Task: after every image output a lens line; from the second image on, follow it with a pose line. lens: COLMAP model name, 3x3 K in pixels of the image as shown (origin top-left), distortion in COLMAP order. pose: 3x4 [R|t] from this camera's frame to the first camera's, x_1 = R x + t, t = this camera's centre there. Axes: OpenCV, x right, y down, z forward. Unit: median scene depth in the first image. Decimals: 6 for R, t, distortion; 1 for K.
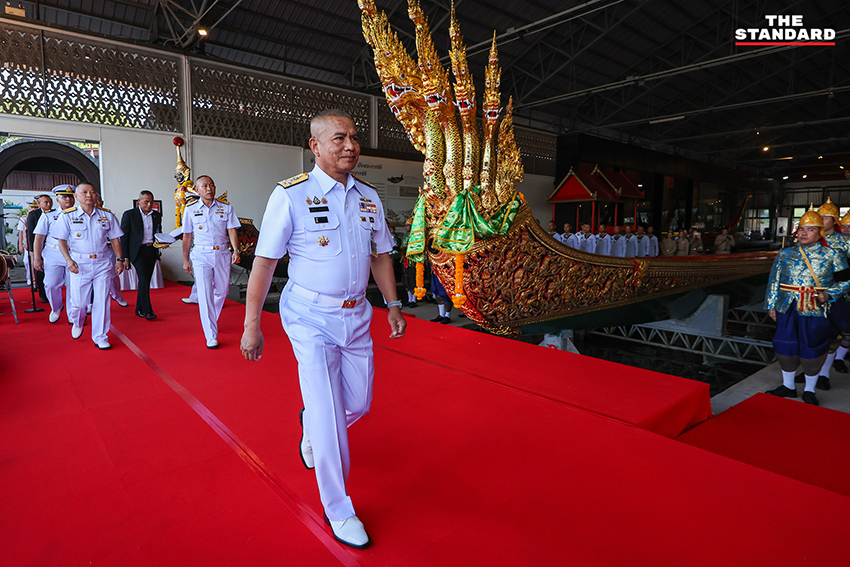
lens RADIAL K [[491.5, 0, 425.0], [0, 491.5, 283.5], [0, 0, 1]] dist [-0.003879, -0.000292]
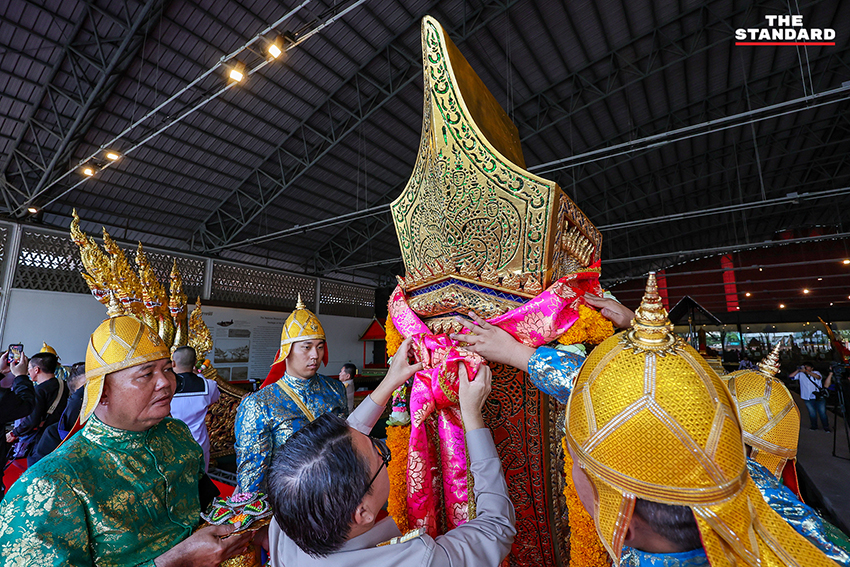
lens RADIAL K [[408.4, 0, 425.0], [0, 408.4, 283.5], [0, 0, 1]] dist [0.000027, -0.000139]
pose [[0.963068, 0.033990, 0.267104, 0.193820], [0.040081, 0.962851, -0.267042, -0.022292], [-0.266259, 0.267885, 0.925929, -0.133160]]
